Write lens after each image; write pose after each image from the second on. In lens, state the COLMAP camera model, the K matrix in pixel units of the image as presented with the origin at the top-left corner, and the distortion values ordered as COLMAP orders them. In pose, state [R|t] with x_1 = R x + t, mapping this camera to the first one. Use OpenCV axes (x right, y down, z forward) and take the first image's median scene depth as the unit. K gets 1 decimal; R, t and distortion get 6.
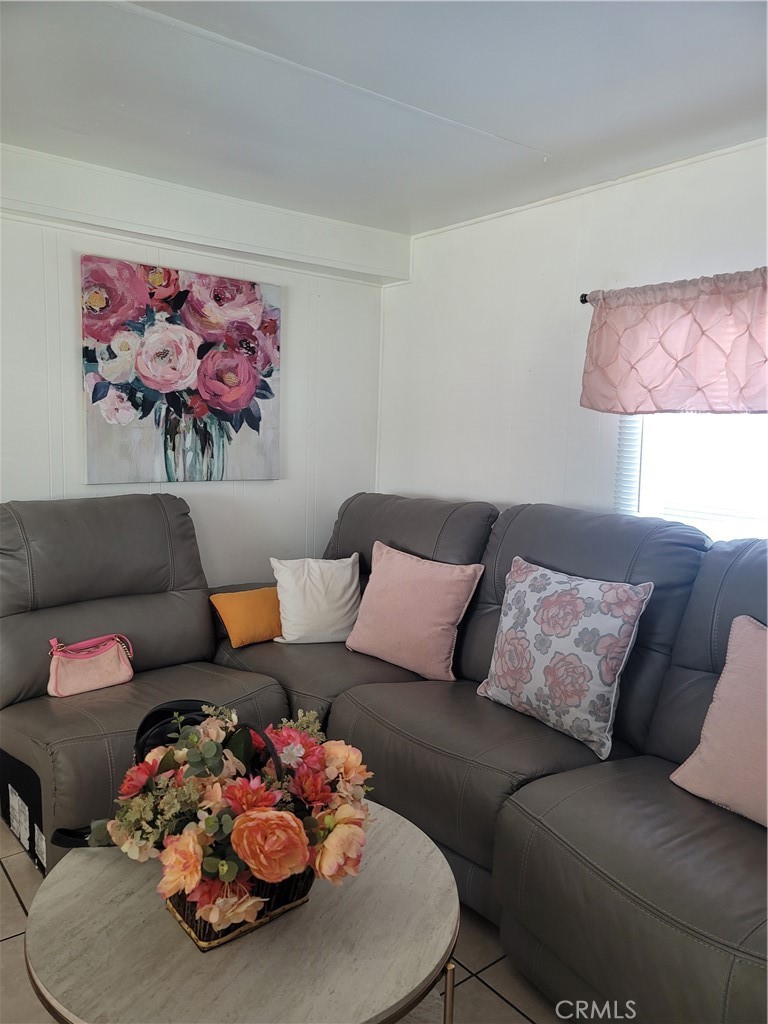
lens RADIAL K [[756.8, 0, 351.7], [0, 756.8, 515.6], [0, 0, 1]] dist [0.093184, -0.066073]
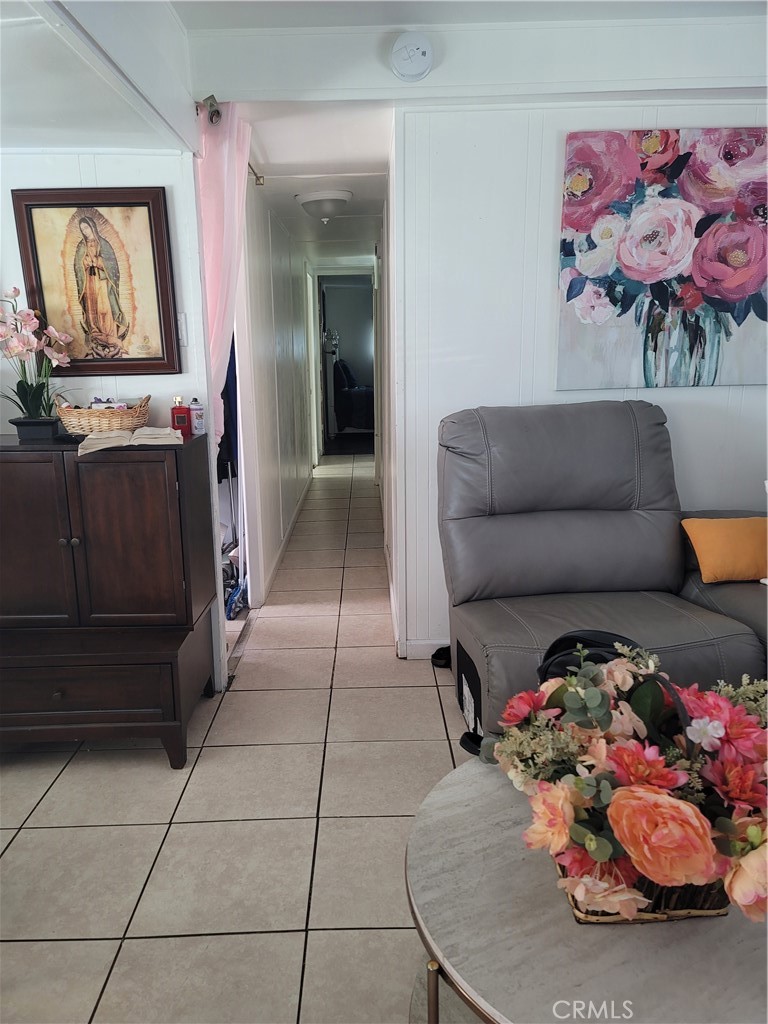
lens RADIAL K [[756.8, 0, 351.7], [0, 756.8, 515.6], [0, 0, 1]] dist [0.093184, -0.066073]
pose [[0.804375, 0.097925, -0.585996, 0.026553], [-0.033650, 0.992249, 0.119624, 0.009651], [0.593168, -0.076504, 0.801436, 0.082337]]
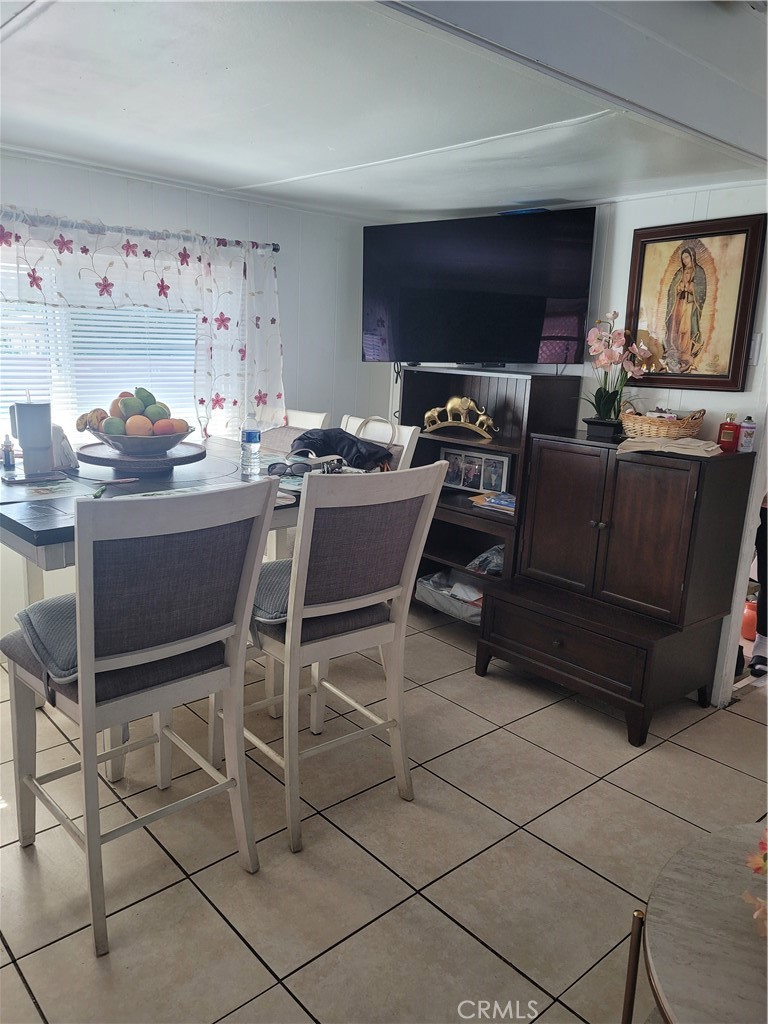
lens RADIAL K [[756.8, 0, 351.7], [0, 756.8, 515.6], [0, 0, 1]] dist [0.093184, -0.066073]
pose [[0.053879, 0.202982, -0.977699, 0.207929], [-0.143966, 0.970471, 0.193547, -0.006244], [0.988115, 0.130328, 0.081510, 0.156788]]
